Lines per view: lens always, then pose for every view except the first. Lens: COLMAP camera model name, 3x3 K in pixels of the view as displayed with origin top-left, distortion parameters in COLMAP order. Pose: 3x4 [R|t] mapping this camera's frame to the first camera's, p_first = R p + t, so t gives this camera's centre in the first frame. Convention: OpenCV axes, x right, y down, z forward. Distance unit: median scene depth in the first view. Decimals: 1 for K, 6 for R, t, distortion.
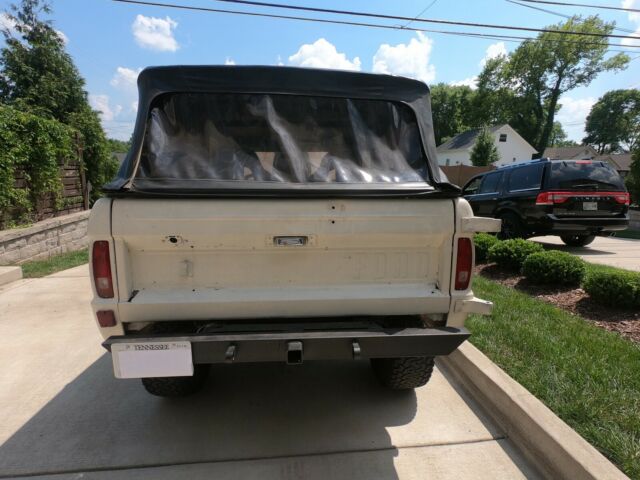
lens RADIAL K [[319.4, 0, 319.6], [0, 319.4, 241.4], [0, 0, 1]] dist [-0.004661, -0.000010]
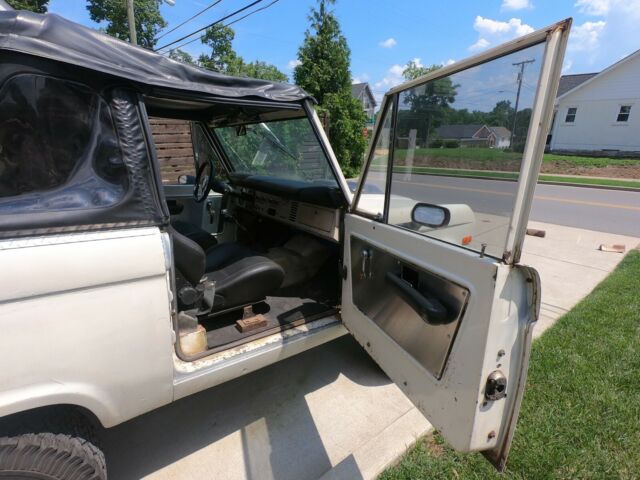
lens RADIAL K [[319.4, 0, 316.6], [0, 319.4, 239.6], [0, 0, 1]] dist [-0.004661, -0.000010]
pose [[0.533945, 0.238866, -0.811077, 0.047814], [-0.173345, 0.969814, 0.171500, -0.018417], [0.827559, 0.049024, 0.559234, 0.073300]]
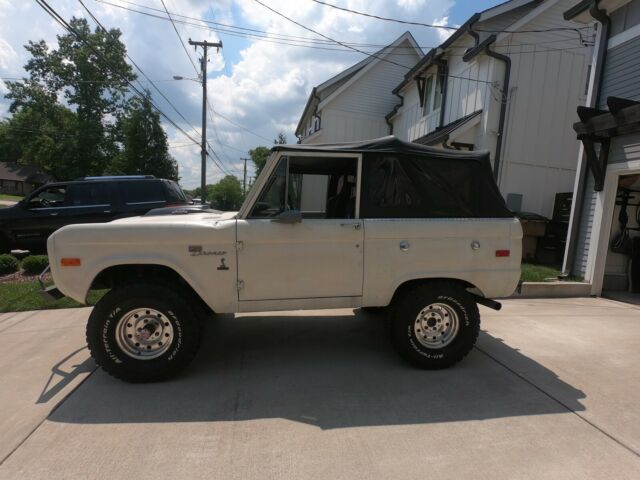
lens RADIAL K [[319.4, 0, 319.0], [0, 319.4, 239.7], [0, 0, 1]] dist [-0.004661, -0.000010]
pose [[-0.060274, -0.118610, 0.991110, -0.101991], [0.144961, 0.981349, 0.126257, -0.016150], [-0.987600, 0.151282, -0.041957, 0.087899]]
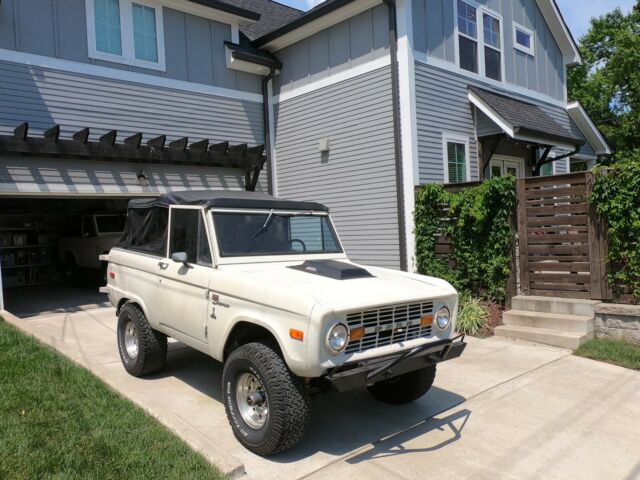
lens RADIAL K [[503.6, 0, 323.8], [0, 503.6, 237.0], [0, 0, 1]] dist [-0.011502, 0.000999]
pose [[-0.799592, 0.008469, -0.600484, 0.062684], [-0.121533, 0.976929, 0.175610, -0.046266], [0.588117, 0.213395, -0.780116, 0.210575]]
